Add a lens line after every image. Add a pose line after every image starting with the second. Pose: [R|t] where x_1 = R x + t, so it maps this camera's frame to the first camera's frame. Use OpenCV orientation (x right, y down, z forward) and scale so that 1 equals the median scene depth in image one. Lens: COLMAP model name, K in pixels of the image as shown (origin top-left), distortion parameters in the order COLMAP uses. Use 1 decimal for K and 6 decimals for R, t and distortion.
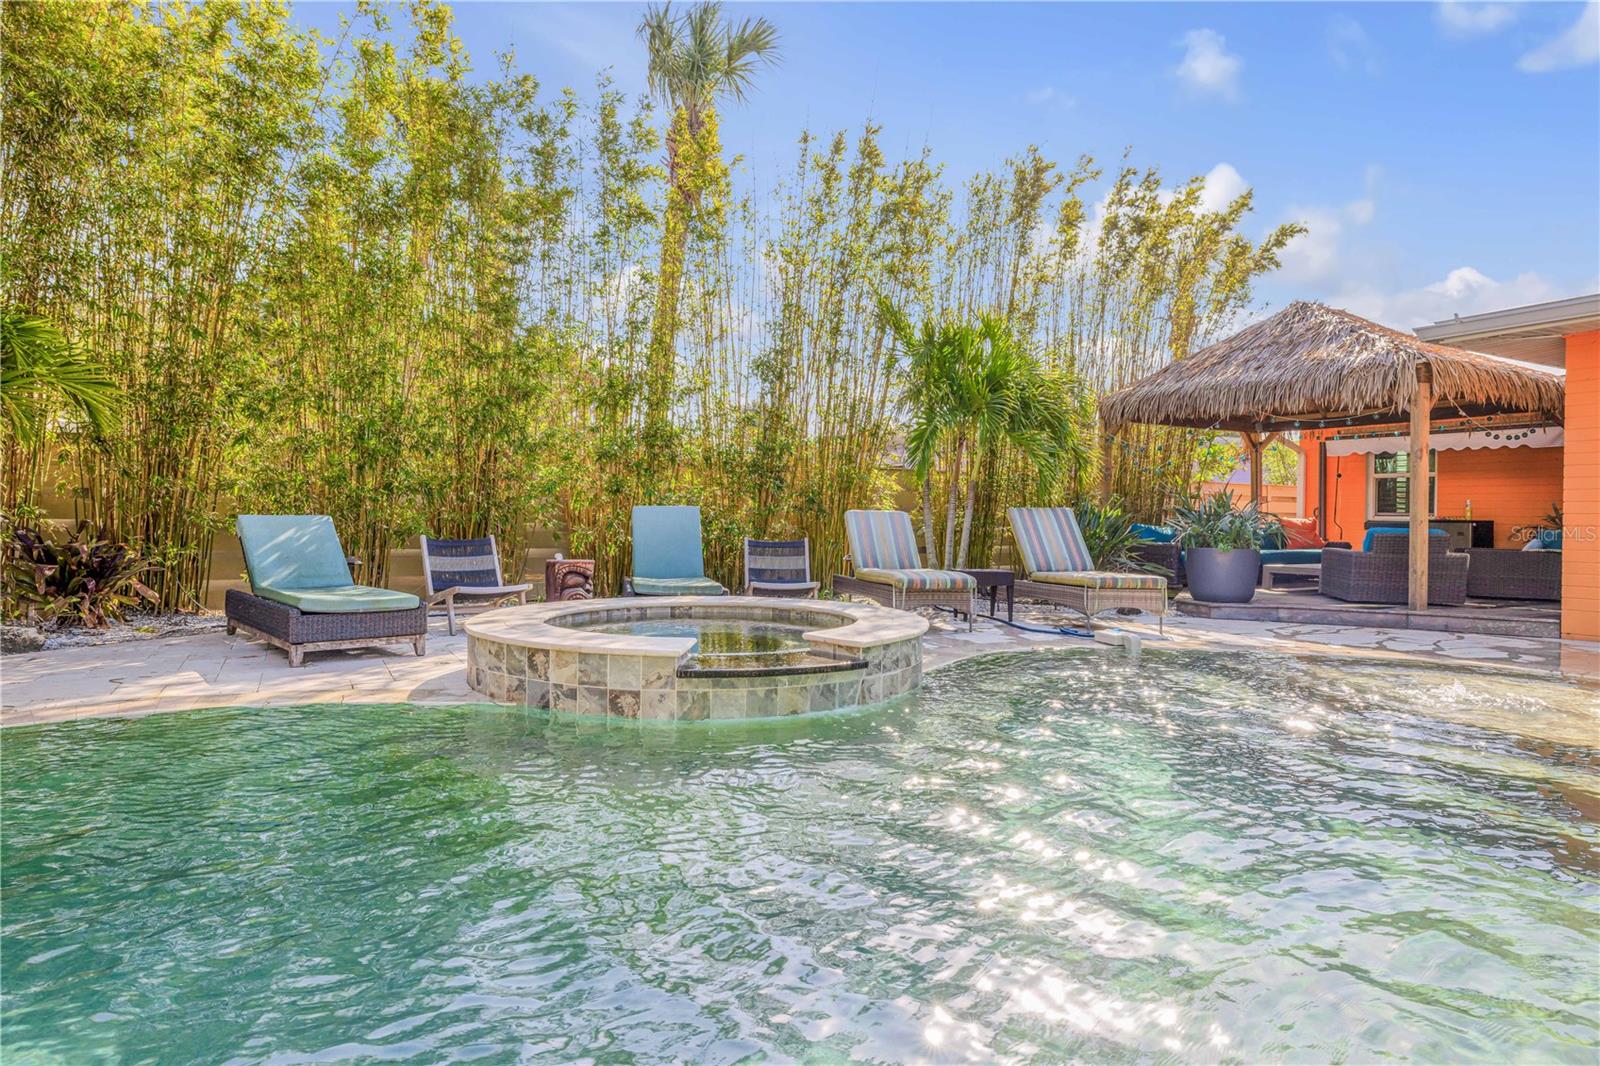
lens RADIAL K [[891.6, 0, 789.7], [0, 891.6, 527.6], [0, 0, 1]] dist [-0.006539, 0.000546]
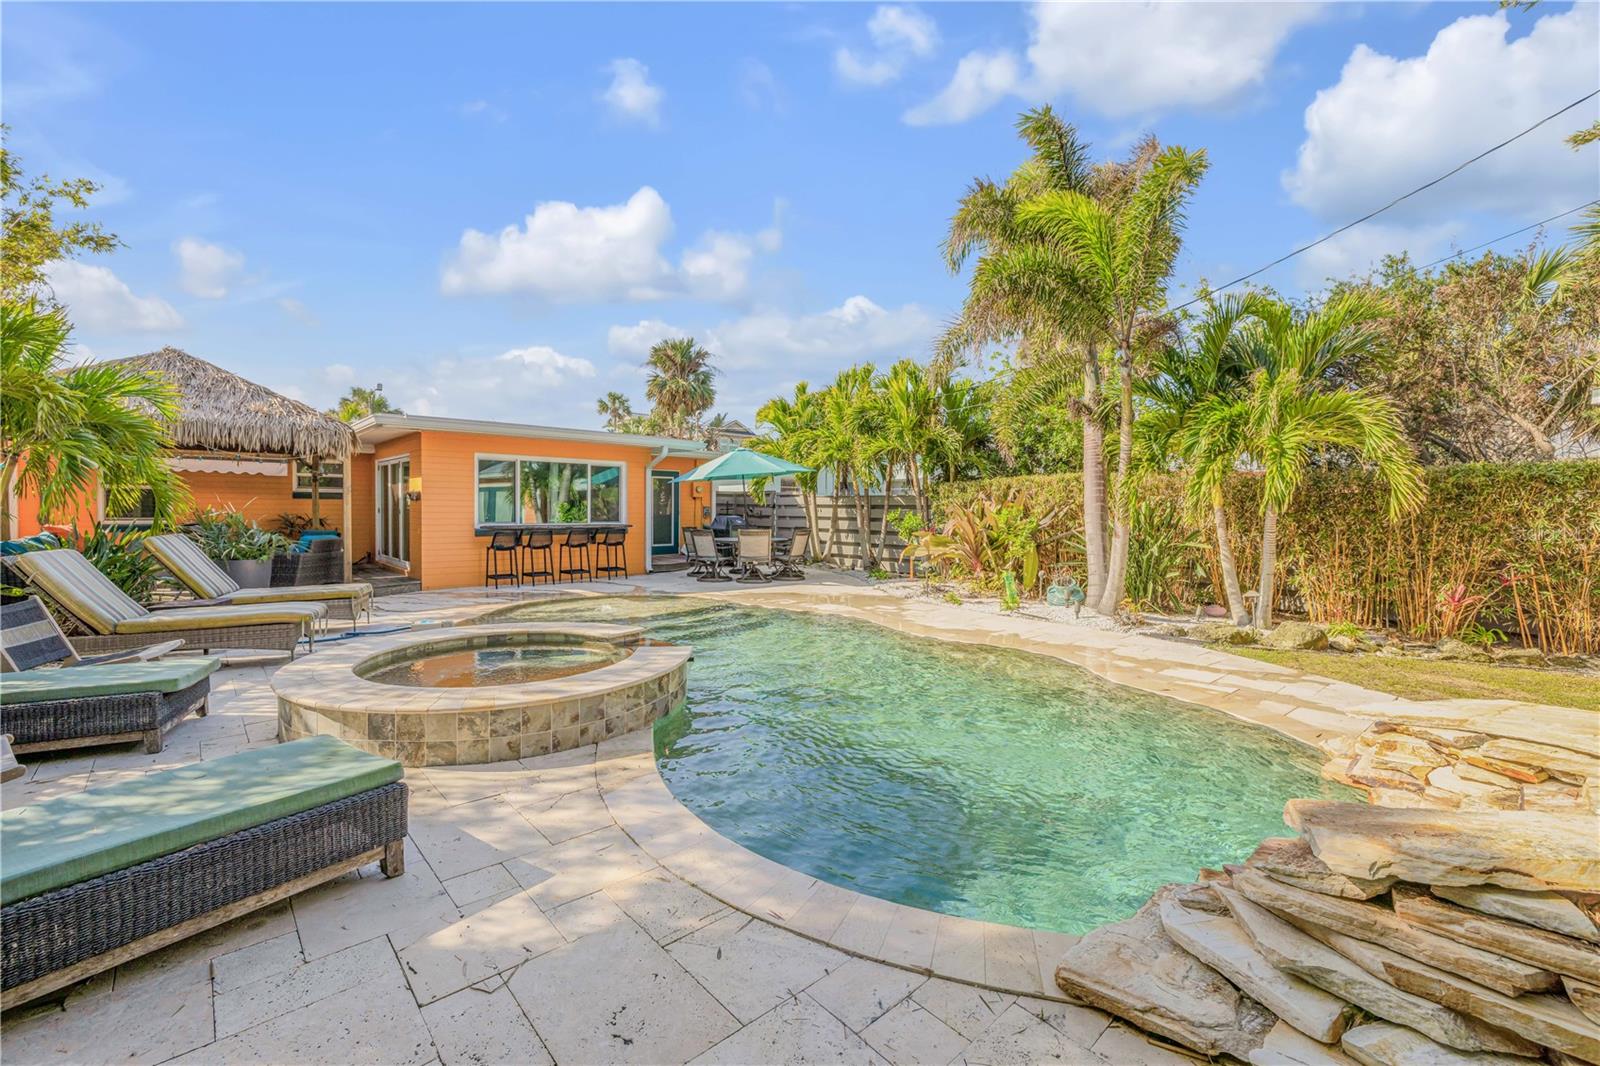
lens RADIAL K [[677.8, 0, 798.5], [0, 677.8, 522.0], [0, 0, 1]] dist [-0.001625, -0.000060]
pose [[-0.234895, -0.033837, 0.971432, -0.596308], [0.000307, 0.999391, 0.034885, -0.060658], [-0.972021, 0.008493, -0.234742, 0.461202]]
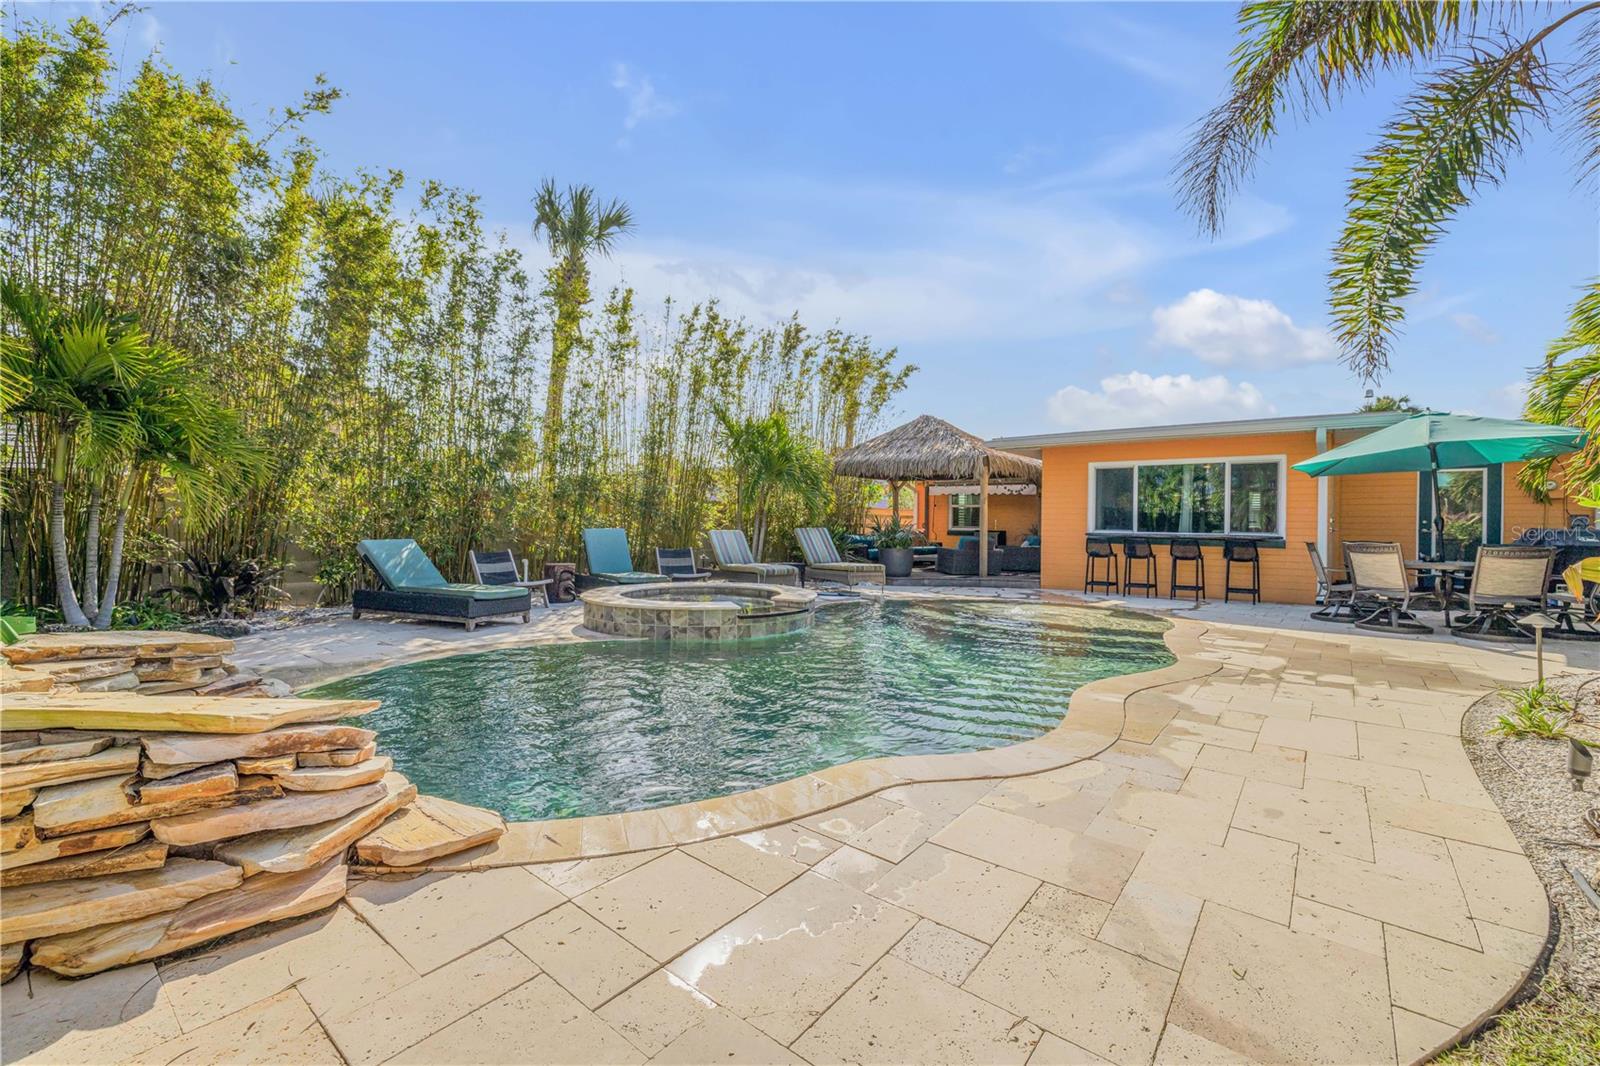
lens RADIAL K [[677.8, 0, 792.2], [0, 677.8, 530.7], [0, 0, 1]] dist [-0.001625, -0.000060]
pose [[0.923158, -0.006220, 0.384370, -0.267939], [0.004149, 0.999972, 0.006218, -0.023952], [-0.384398, -0.004146, 0.923158, -0.241097]]
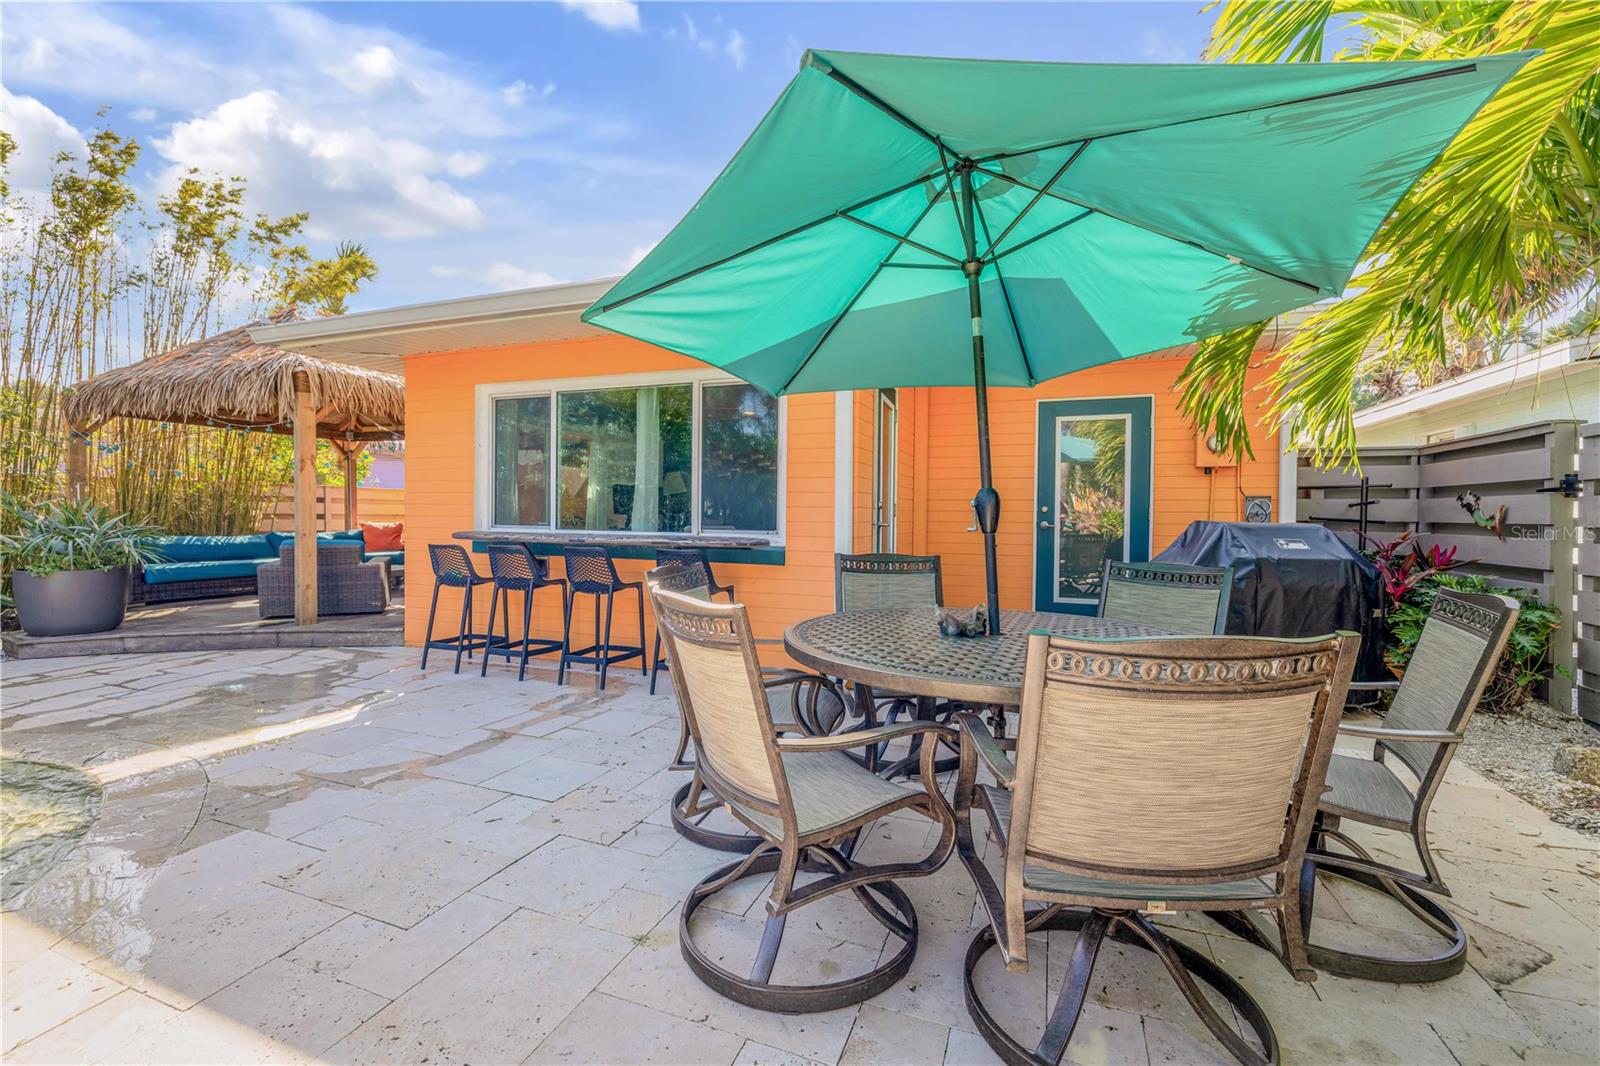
lens RADIAL K [[677.8, 0, 789.4], [0, 677.8, 530.2], [0, 0, 1]] dist [-0.001625, -0.000060]
pose [[0.760224, -0.015750, 0.649470, 0.576728], [0.005246, 0.999822, 0.018106, -0.020091], [-0.649640, -0.010358, 0.760172, 0.078703]]
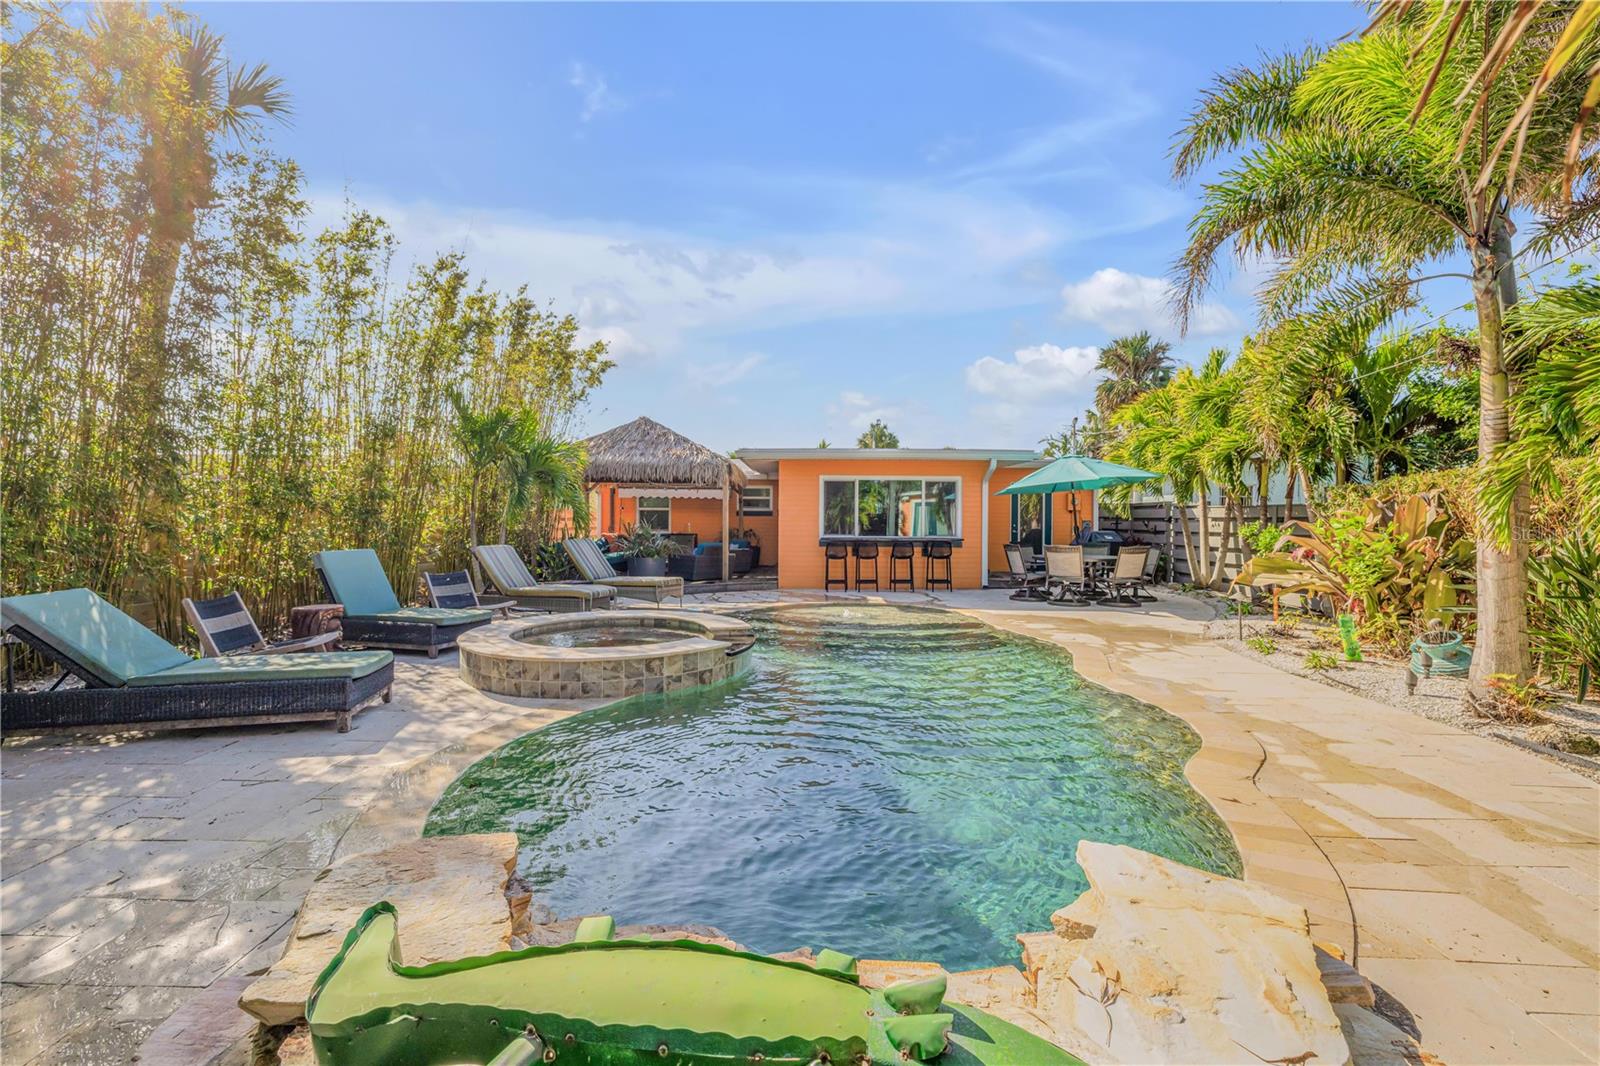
lens RADIAL K [[677.8, 0, 794.7], [0, 677.8, 533.0], [0, 0, 1]] dist [-0.001625, -0.000060]
pose [[0.491332, -0.025522, 0.870598, -0.550066], [0.010871, 0.999672, 0.023170, -0.053913], [-0.870904, -0.001920, 0.491449, 0.069199]]
